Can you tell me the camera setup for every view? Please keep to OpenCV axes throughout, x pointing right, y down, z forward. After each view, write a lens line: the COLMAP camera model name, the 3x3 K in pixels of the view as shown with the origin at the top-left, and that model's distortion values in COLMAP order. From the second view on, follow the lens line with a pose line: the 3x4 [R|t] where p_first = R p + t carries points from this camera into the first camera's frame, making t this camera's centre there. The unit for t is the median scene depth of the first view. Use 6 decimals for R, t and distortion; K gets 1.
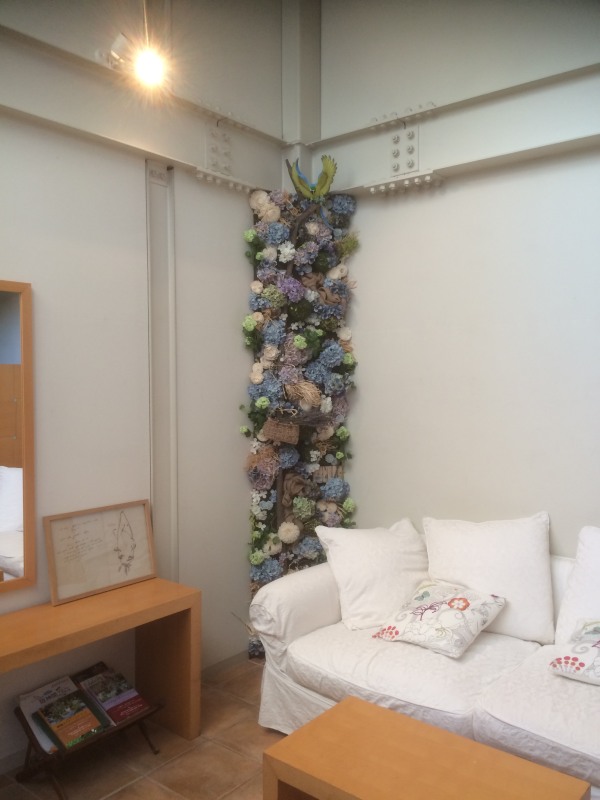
lens RADIAL K [[673.1, 0, 300.0], [0, 673.1, 400.0], [0, 0, 1]] dist [0.075120, 0.002628]
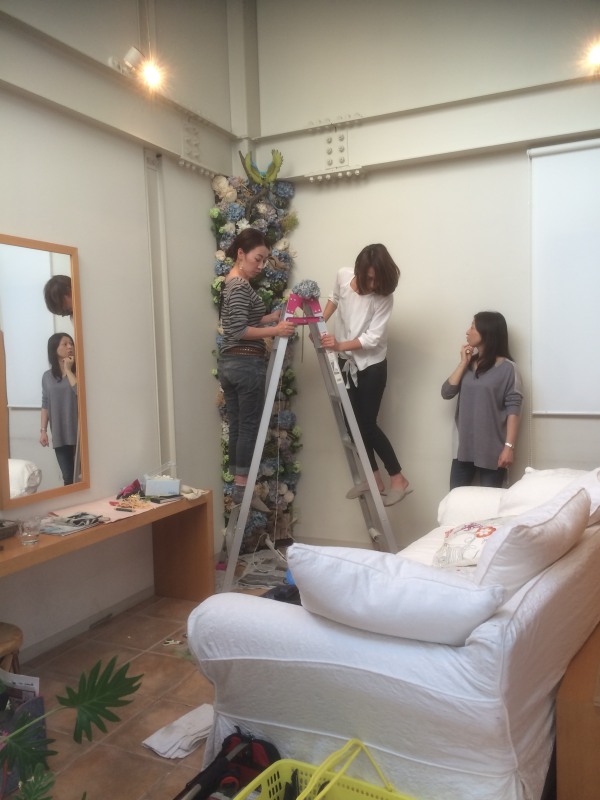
lens RADIAL K [[673.1, 0, 300.0], [0, 673.1, 400.0], [0, 0, 1]] dist [0.075120, 0.002628]
pose [[0.970383, -0.043449, 0.237634, -0.227698], [0.037198, 0.998835, 0.030730, 0.062123], [-0.238692, -0.020981, 0.970869, -0.230387]]
